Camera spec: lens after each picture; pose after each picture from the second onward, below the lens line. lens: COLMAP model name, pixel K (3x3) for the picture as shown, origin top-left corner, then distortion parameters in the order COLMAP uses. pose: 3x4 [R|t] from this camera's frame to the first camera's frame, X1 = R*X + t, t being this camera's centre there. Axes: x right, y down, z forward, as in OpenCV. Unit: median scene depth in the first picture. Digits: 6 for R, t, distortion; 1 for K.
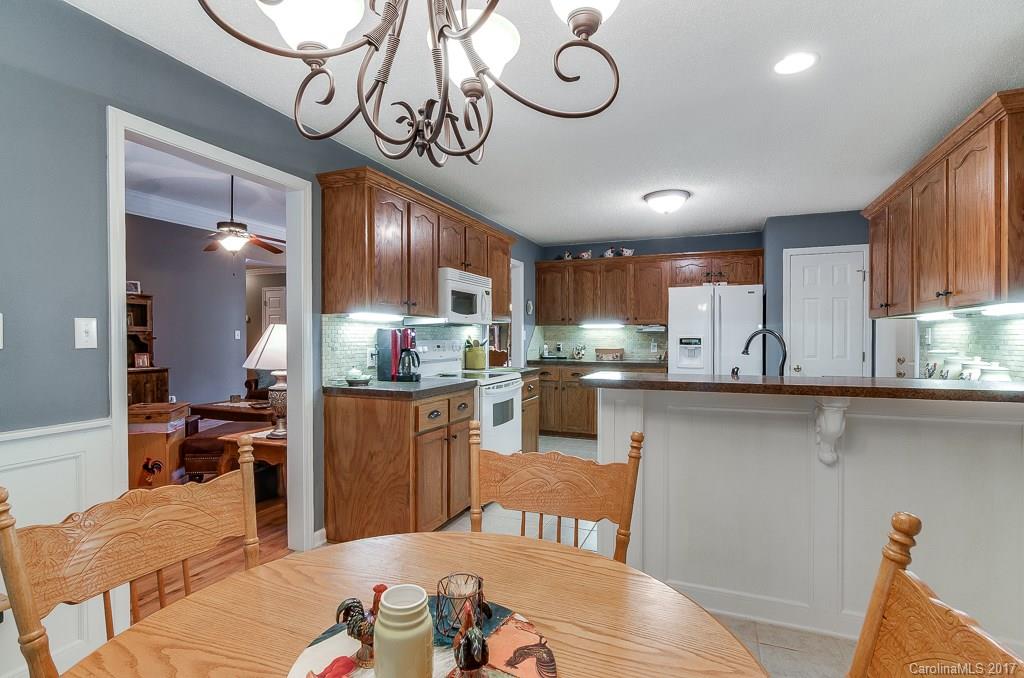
lens RADIAL K [[502.3, 0, 506.9], [0, 502.3, 342.3], [0, 0, 1]] dist [-0.009829, 0.002137]
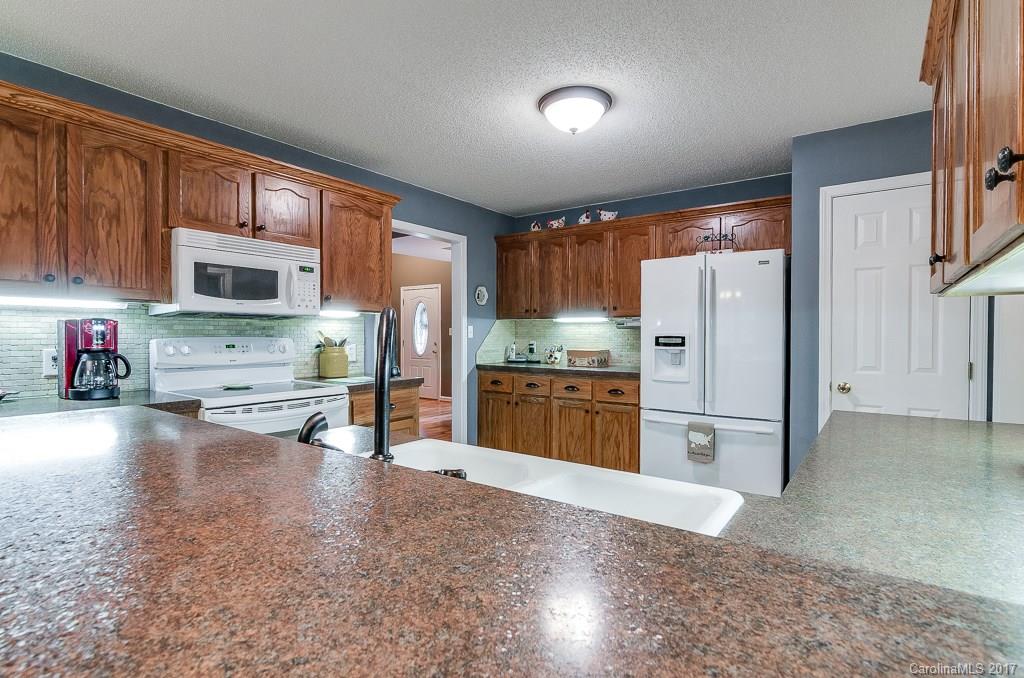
lens RADIAL K [[502.3, 0, 508.9], [0, 502.3, 342.8], [0, 0, 1]] dist [-0.009829, 0.002137]
pose [[0.972401, 0.006540, -0.233225, 0.311624], [-0.005448, 0.999971, 0.005323, -0.001912], [0.233253, -0.003906, 0.972408, 0.312317]]
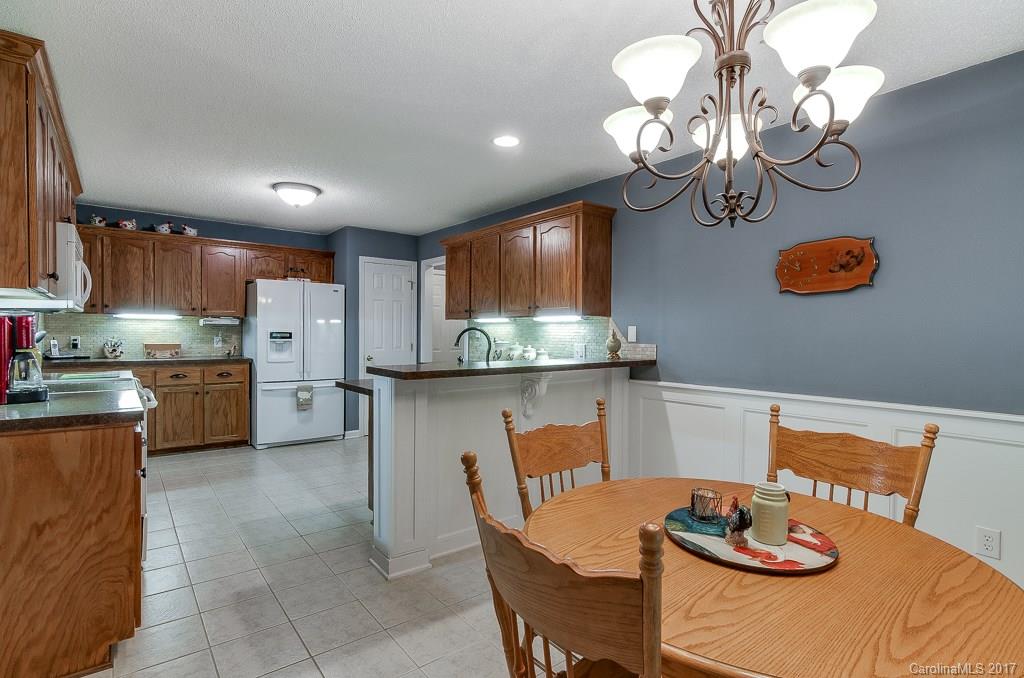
lens RADIAL K [[502.3, 0, 509.2], [0, 502.3, 342.4], [0, 0, 1]] dist [-0.009829, 0.002137]
pose [[0.486982, -0.012460, 0.873323, -0.278991], [-0.000373, 0.999895, 0.014474, -0.002626], [-0.873412, -0.007374, 0.486926, 0.121405]]
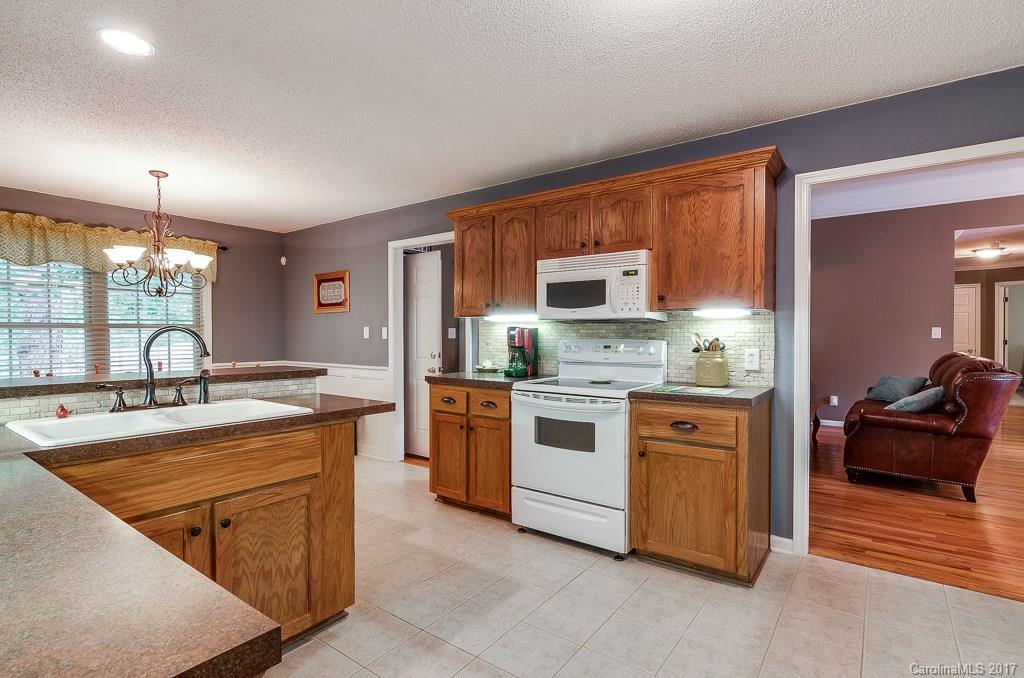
lens RADIAL K [[502.3, 0, 511.5], [0, 502.3, 343.6], [0, 0, 1]] dist [-0.009829, 0.002137]
pose [[-0.244410, 0.018007, -0.969505, 0.542144], [-0.013726, 0.999663, 0.022027, -0.010084], [0.969575, 0.018691, -0.244080, 0.802949]]
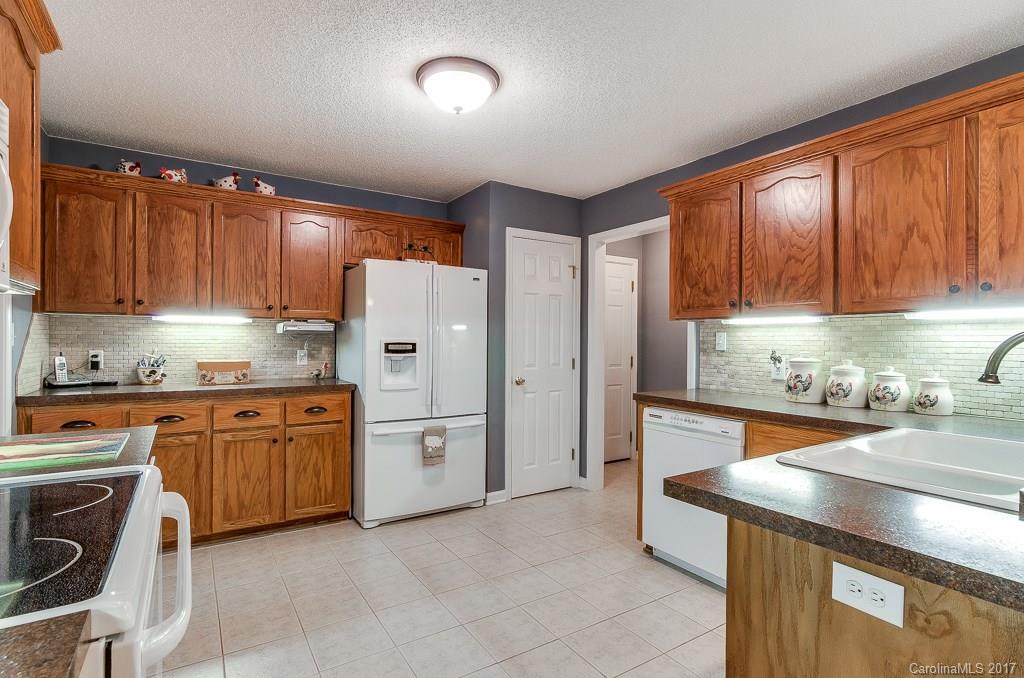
lens RADIAL K [[502.3, 0, 507.3], [0, 502.3, 342.2], [0, 0, 1]] dist [-0.009829, 0.002137]
pose [[0.570795, 0.000427, 0.821093, -0.074224], [0.003134, 0.999991, -0.002700, -0.006665], [-0.821087, 0.004114, 0.570788, 0.526622]]
